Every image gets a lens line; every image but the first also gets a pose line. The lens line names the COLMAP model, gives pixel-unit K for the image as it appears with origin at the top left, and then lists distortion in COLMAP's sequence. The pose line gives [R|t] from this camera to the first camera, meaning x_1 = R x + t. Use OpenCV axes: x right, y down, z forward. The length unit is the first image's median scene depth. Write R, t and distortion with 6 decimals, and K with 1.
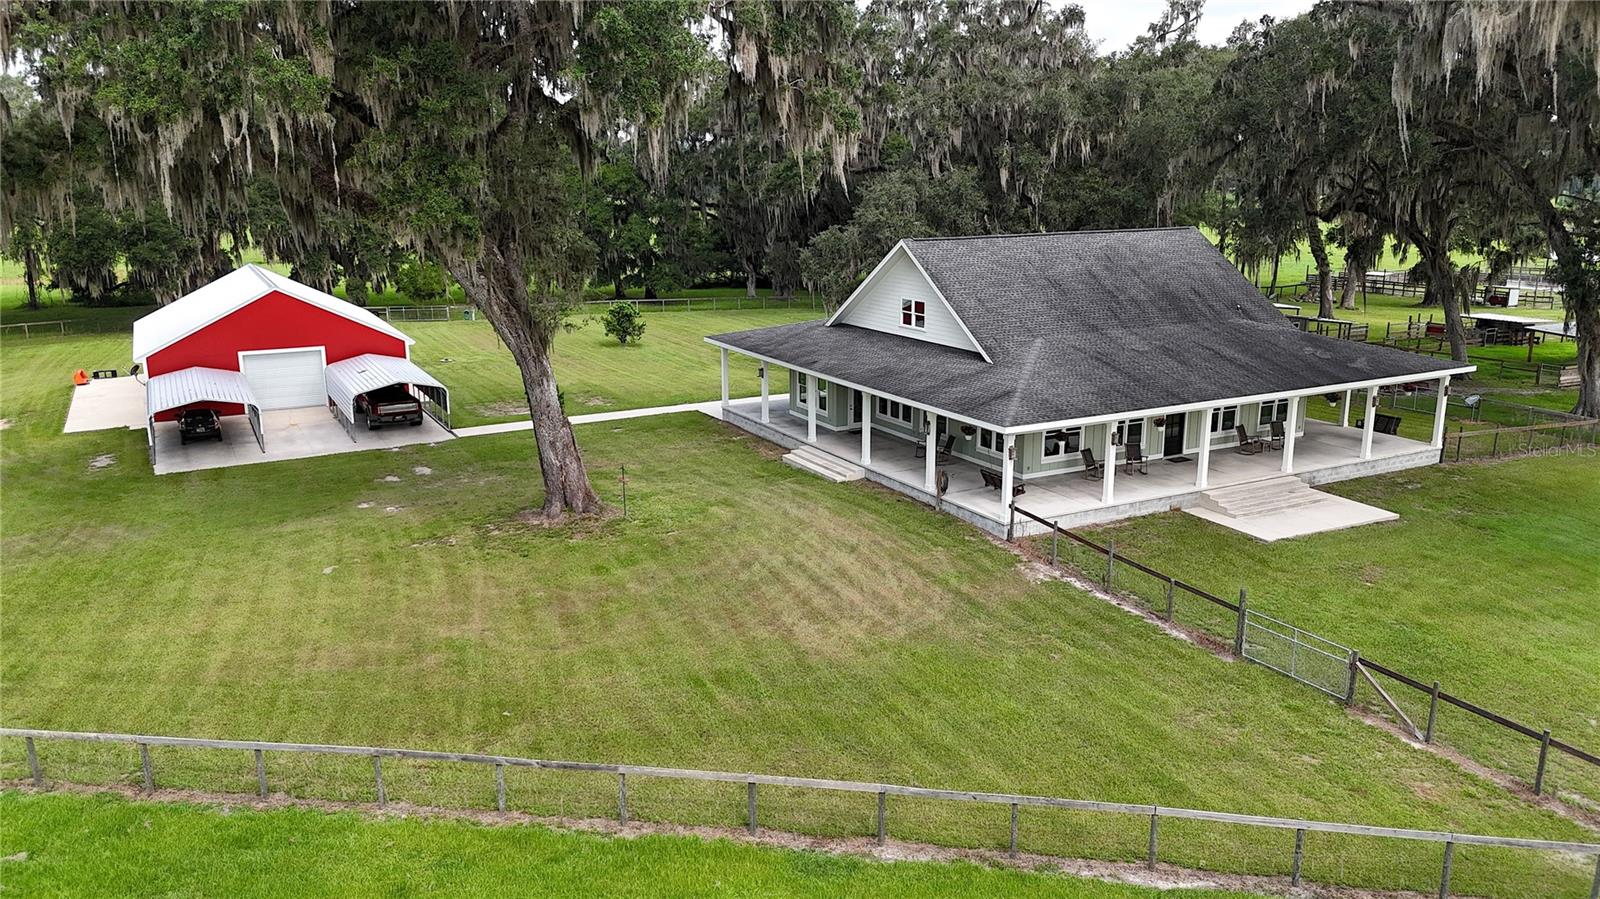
lens RADIAL K [[1178.6, 0, 800.0], [0, 1178.6, 449.5], [0, 0, 1]] dist [0.076790, -0.072061]
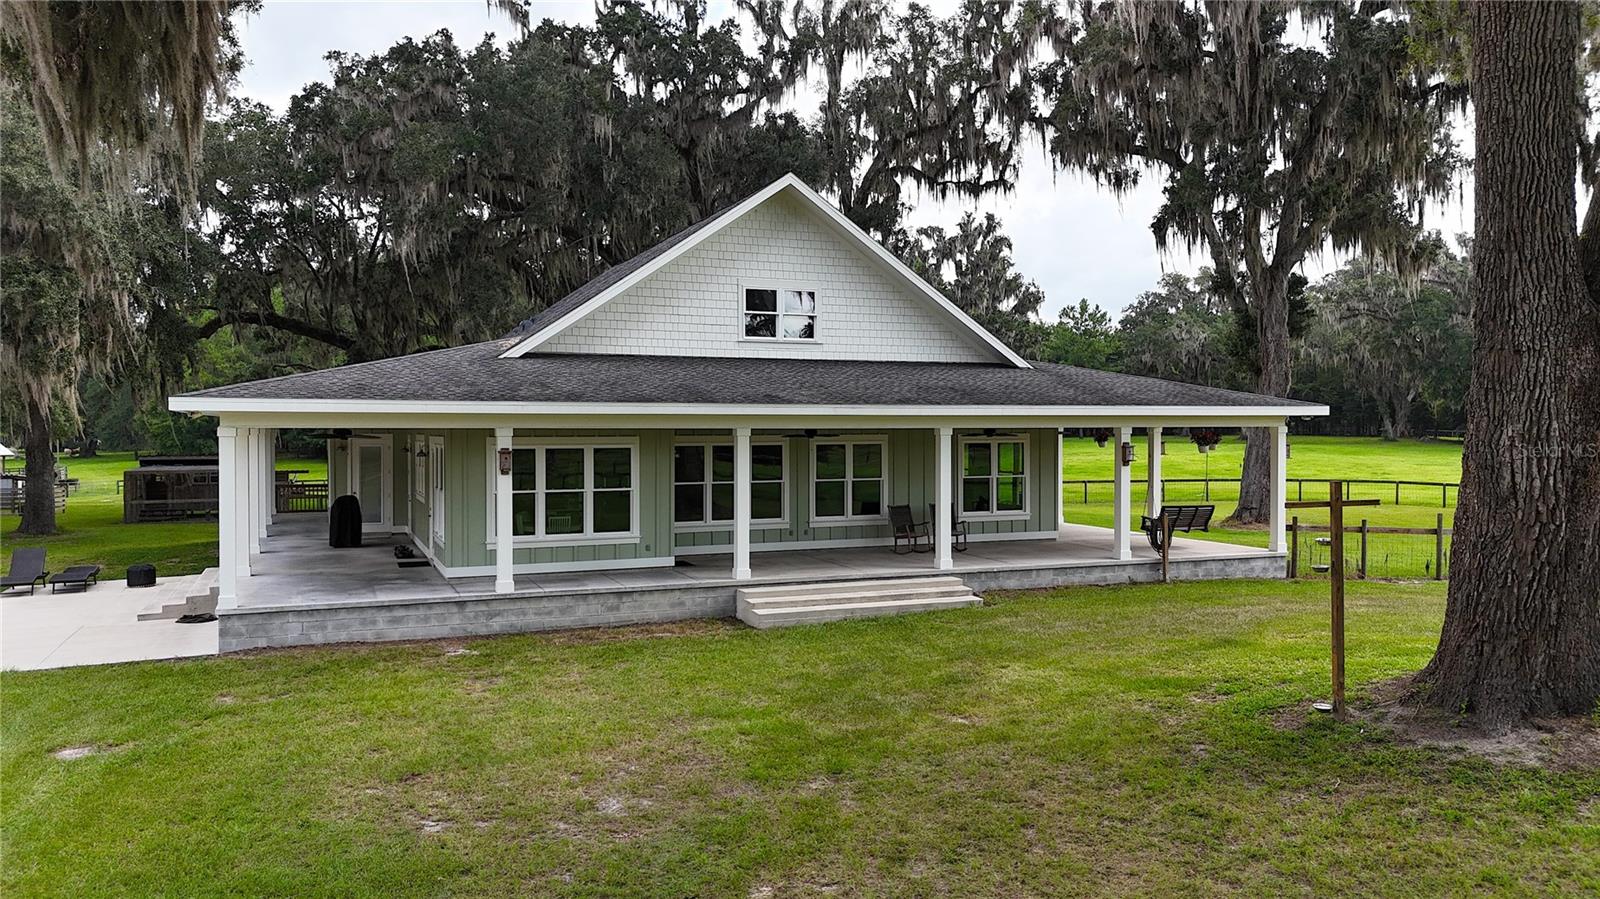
lens RADIAL K [[1173.4, 0, 800.0], [0, 1173.4, 449.5], [0, 0, 1]] dist [0.118004, -0.150495]
pose [[0.113229, -0.016289, 0.993435, -0.530844], [0.234156, 0.972140, -0.010749, -0.054790], [-0.965583, 0.233836, 0.113889, 1.120438]]
